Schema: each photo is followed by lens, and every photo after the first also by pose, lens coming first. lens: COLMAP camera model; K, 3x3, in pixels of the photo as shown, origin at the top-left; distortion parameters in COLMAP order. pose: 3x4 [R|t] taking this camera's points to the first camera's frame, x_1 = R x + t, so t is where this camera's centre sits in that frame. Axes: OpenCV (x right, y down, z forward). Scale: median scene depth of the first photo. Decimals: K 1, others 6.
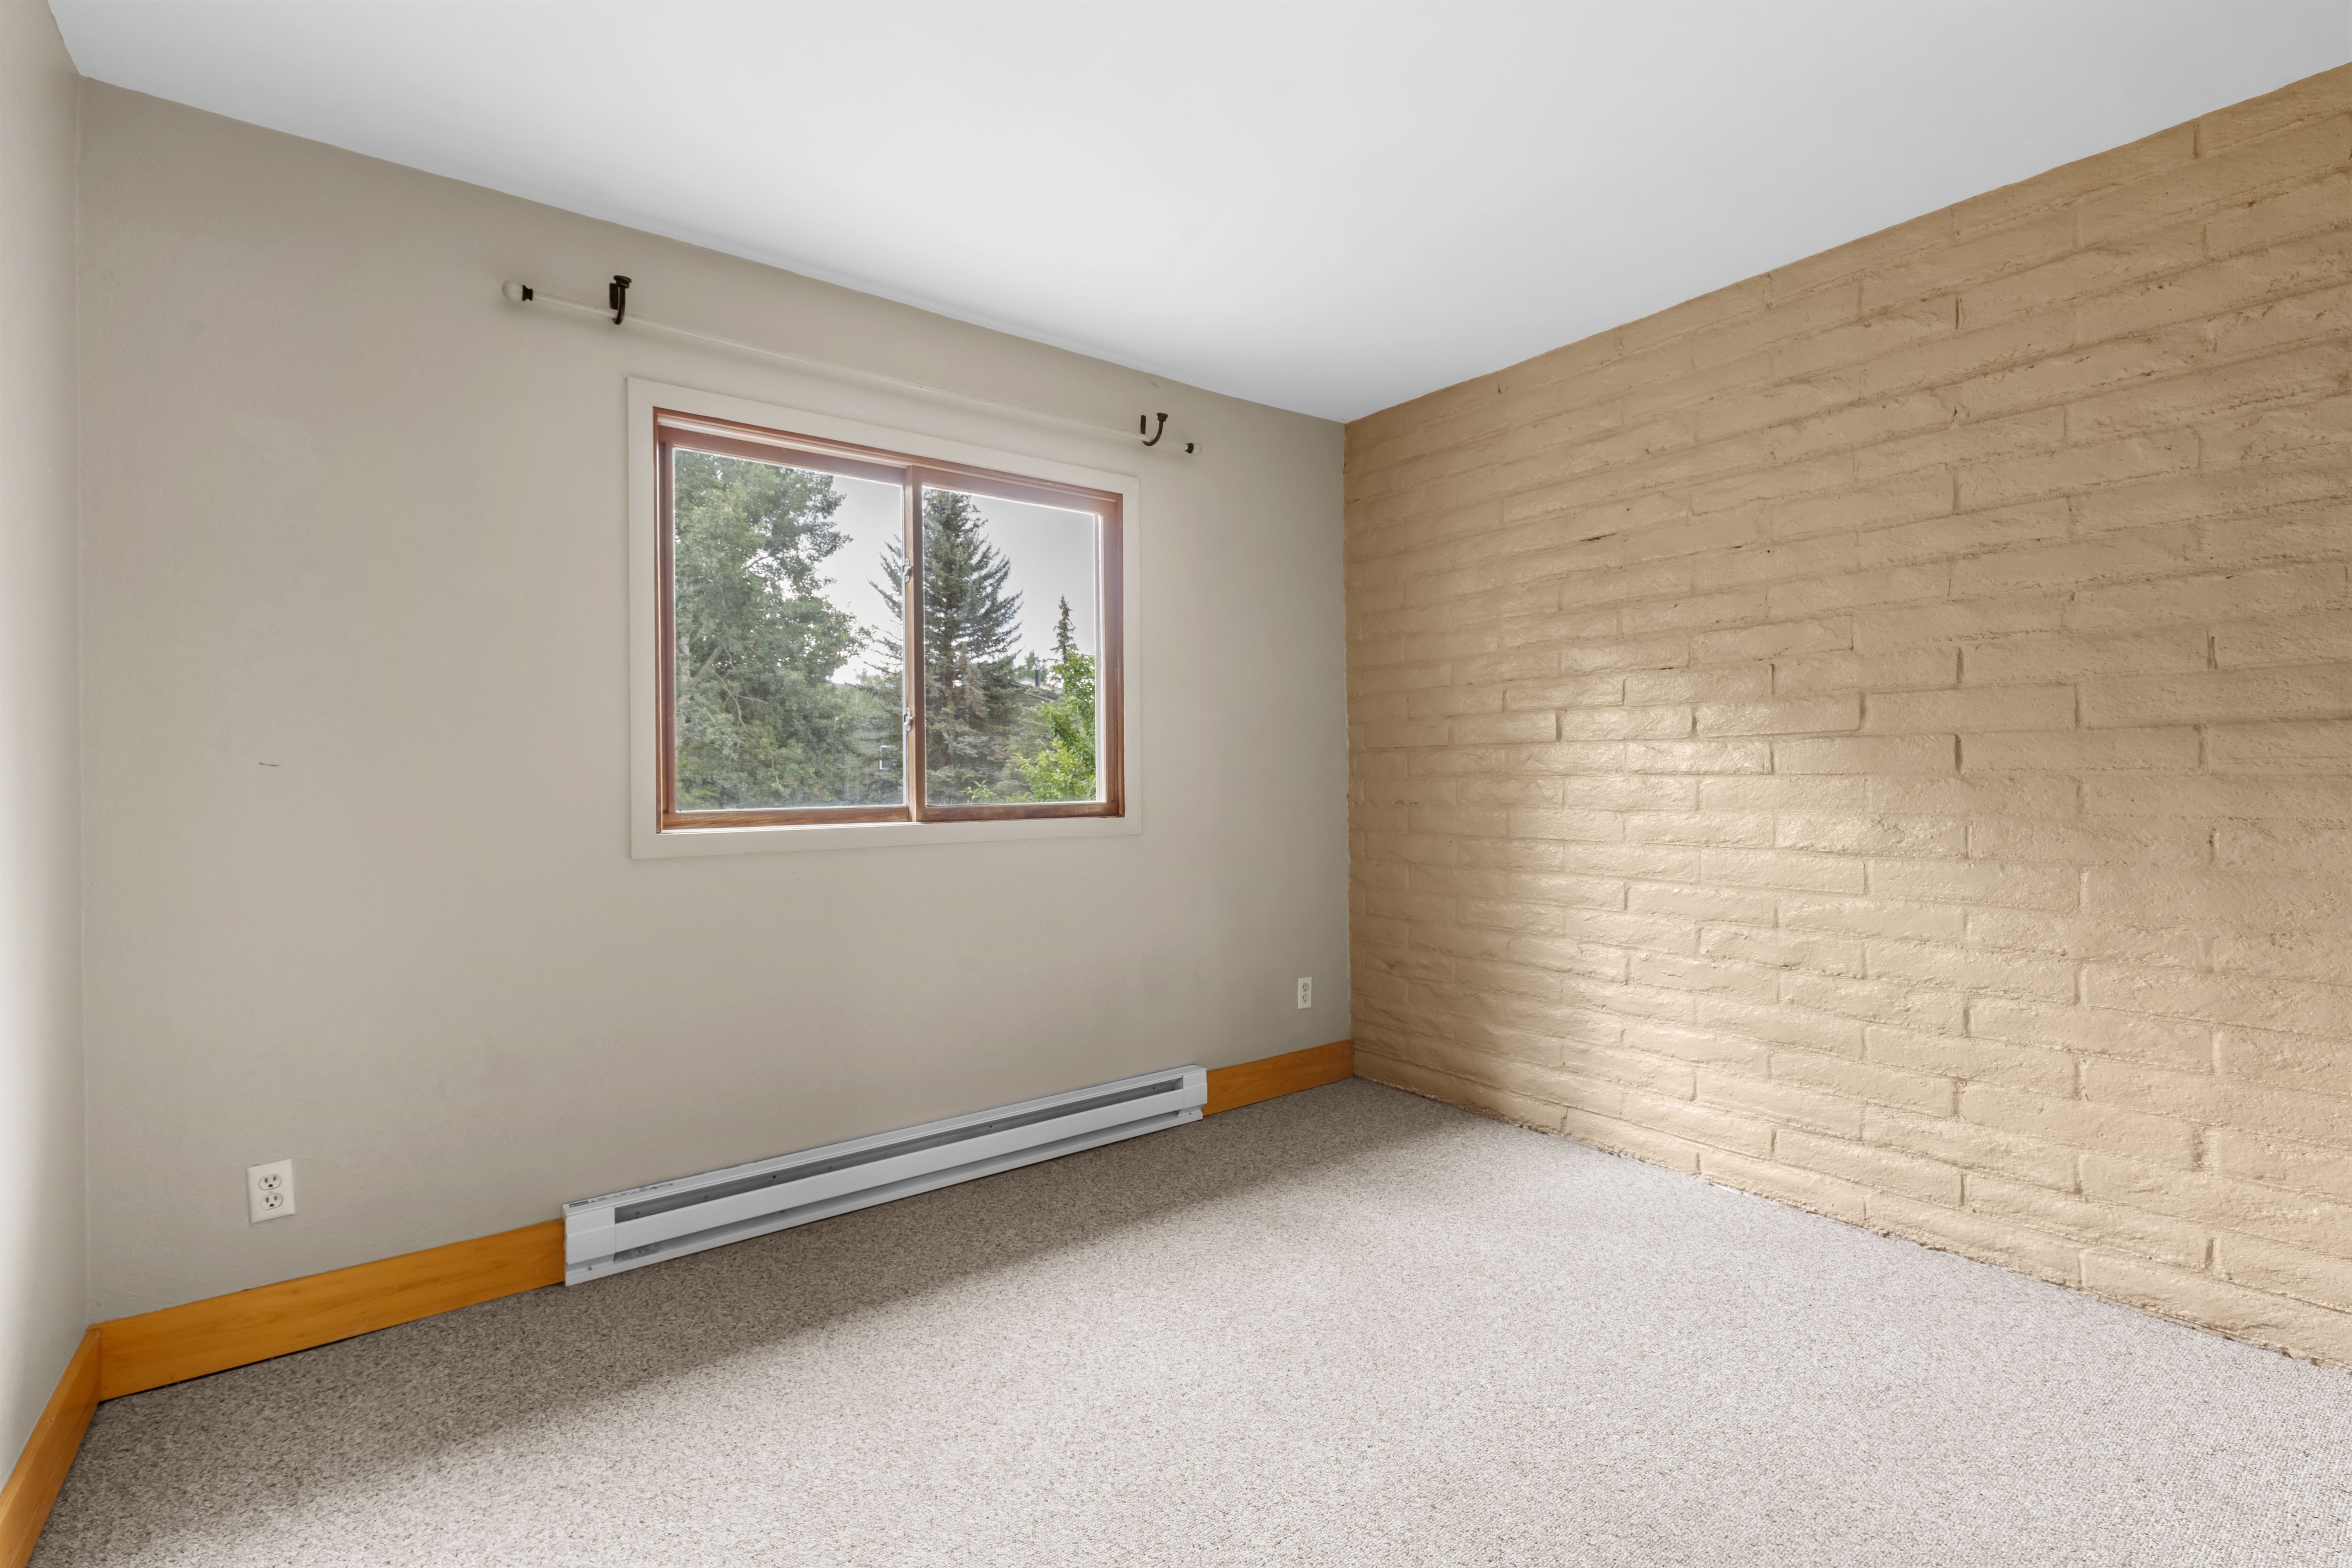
lens RADIAL K [[1056.8, 0, 1176.0], [0, 1056.8, 784.0], [0, 0, 1]] dist [0.003922, -0.000072]
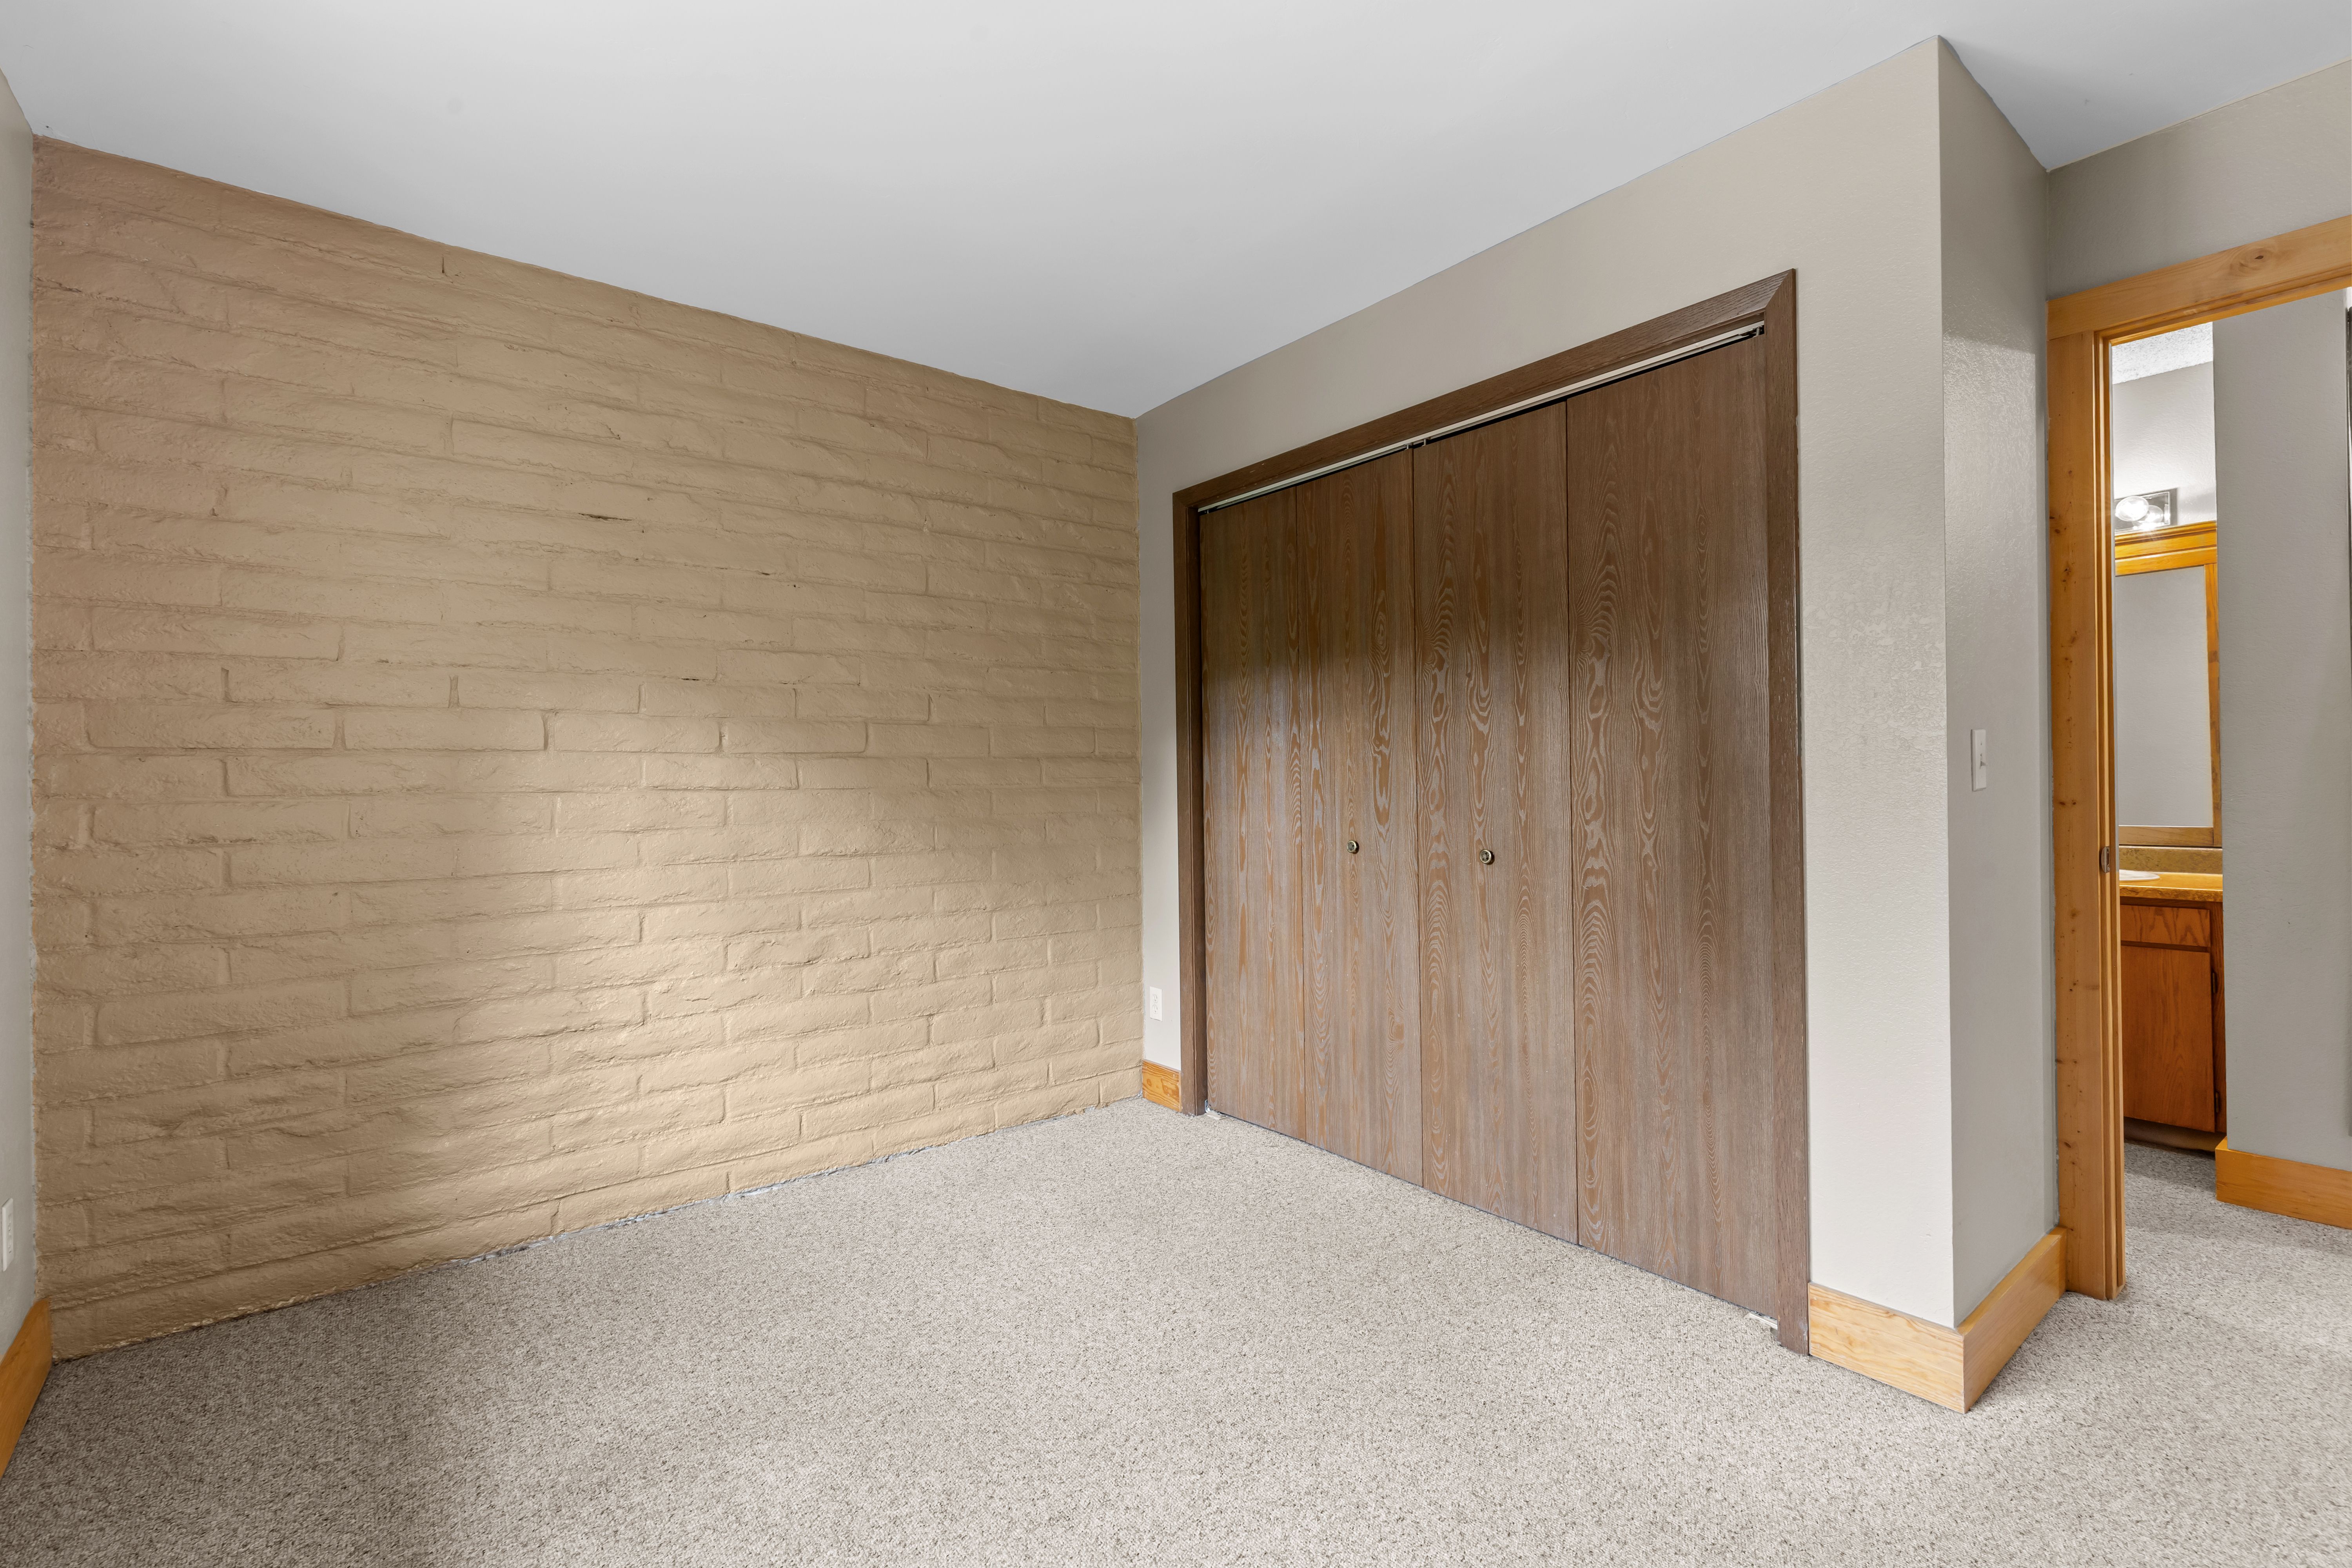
lens RADIAL K [[1056.8, 0, 1176.0], [0, 1056.8, 784.0], [0, 0, 1]] dist [0.003922, -0.000072]
pose [[-0.021556, 0.006141, 0.999749, -0.535383], [0.018913, 0.999805, -0.005734, -0.001120], [-0.999589, 0.018784, -0.021668, 0.625446]]
